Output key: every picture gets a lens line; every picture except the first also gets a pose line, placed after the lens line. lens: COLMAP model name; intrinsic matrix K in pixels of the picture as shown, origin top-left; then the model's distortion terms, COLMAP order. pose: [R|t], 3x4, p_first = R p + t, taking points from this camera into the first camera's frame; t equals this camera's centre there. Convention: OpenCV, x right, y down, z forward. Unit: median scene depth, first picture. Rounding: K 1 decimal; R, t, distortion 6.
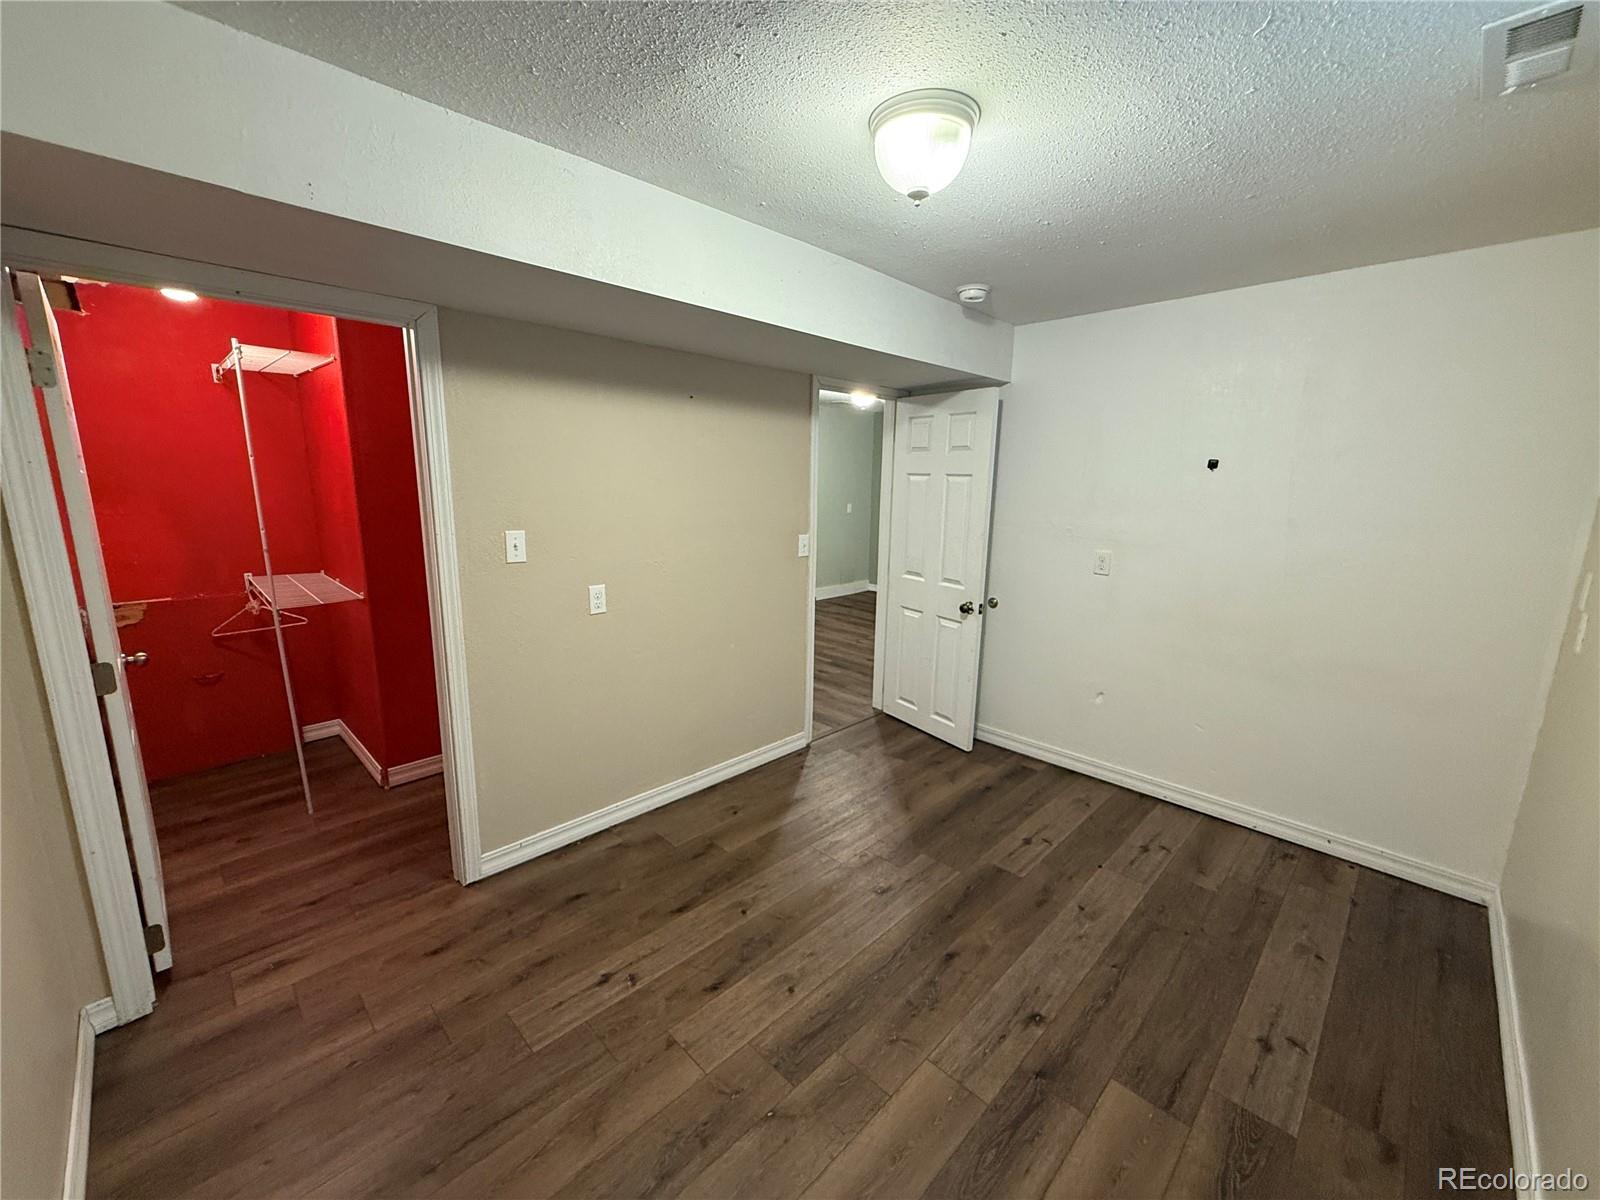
lens RADIAL K [[637.3, 0, 797.7], [0, 637.3, 599.8], [0, 0, 1]] dist [-0.000909, 0.001301]
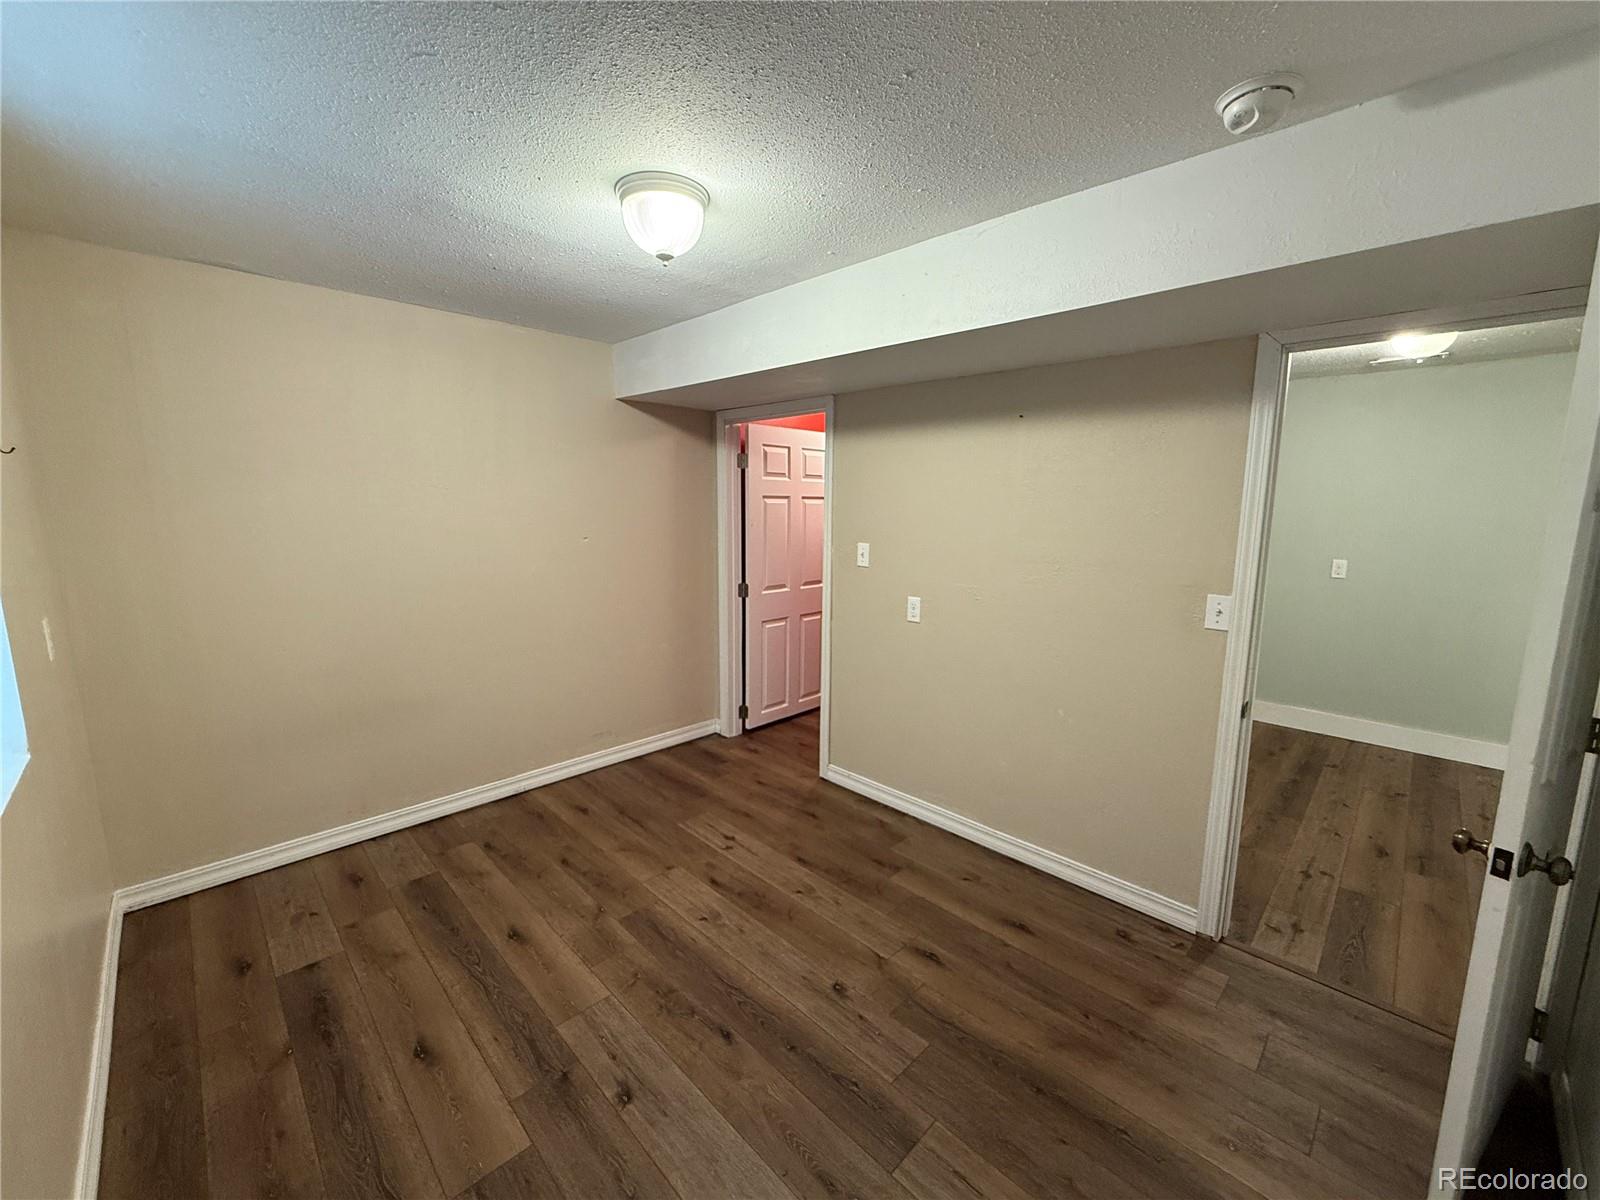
lens RADIAL K [[637.3, 0, 798.5], [0, 637.3, 599.2], [0, 0, 1]] dist [-0.000909, 0.001301]
pose [[-0.002685, 0.134186, -0.990953, 1.092800], [-0.199992, 0.970864, 0.132007, -0.170913], [0.979794, 0.198537, 0.024230, 1.014153]]
